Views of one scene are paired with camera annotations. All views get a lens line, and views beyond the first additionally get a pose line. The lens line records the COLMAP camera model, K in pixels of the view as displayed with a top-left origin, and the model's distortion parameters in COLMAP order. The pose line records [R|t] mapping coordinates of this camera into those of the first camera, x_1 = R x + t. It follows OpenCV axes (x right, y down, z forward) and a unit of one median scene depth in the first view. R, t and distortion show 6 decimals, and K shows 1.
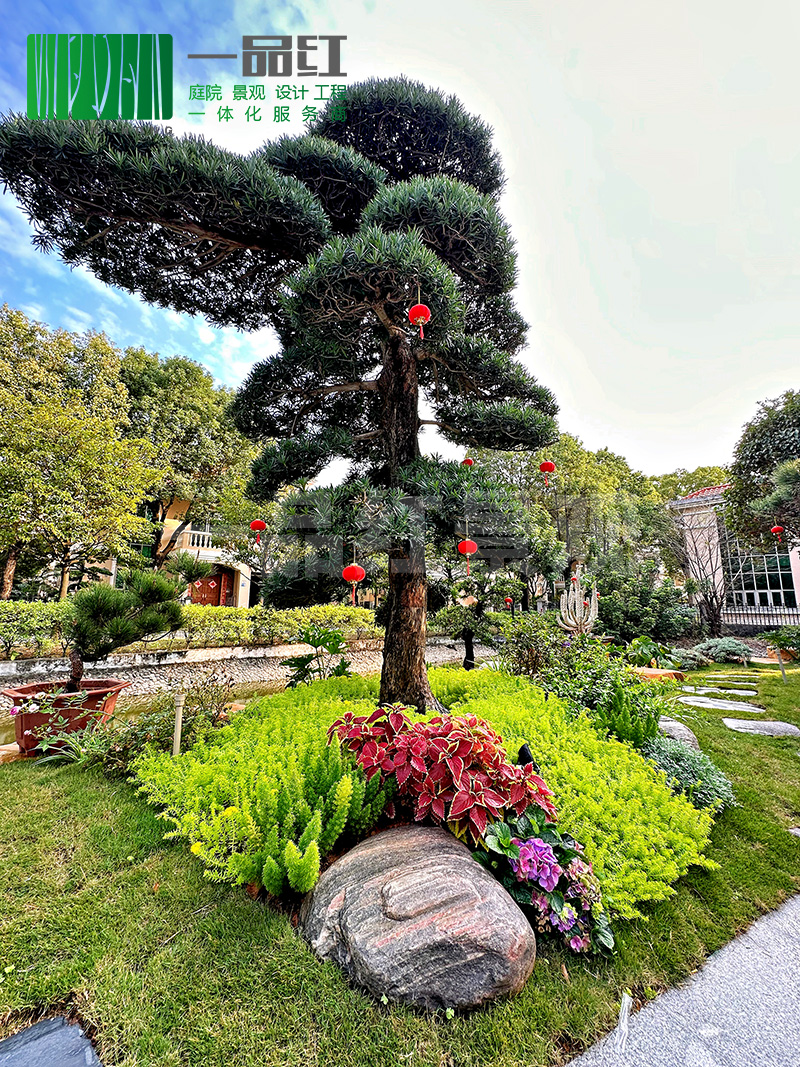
lens RADIAL K [[431.4, 0, 408.0], [0, 431.4, 534.7], [0, 0, 1]] dist [0.013515, 0.000255]
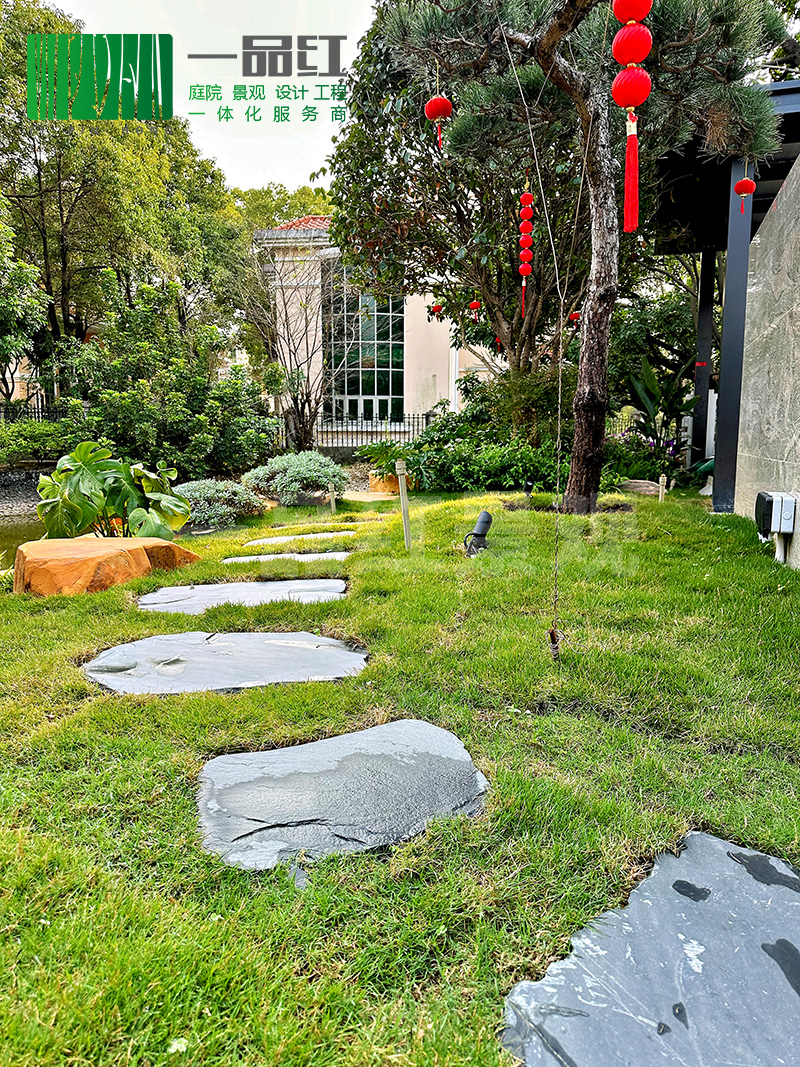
lens RADIAL K [[749.1, 0, 403.5], [0, 749.1, 532.4], [0, 0, 1]] dist [0.040069, -0.002083]
pose [[0.745992, -0.088400, 0.660062, 0.101288], [-0.111221, 0.960692, 0.254362, 0.038110], [-0.656602, -0.263165, 0.706837, 0.127717]]
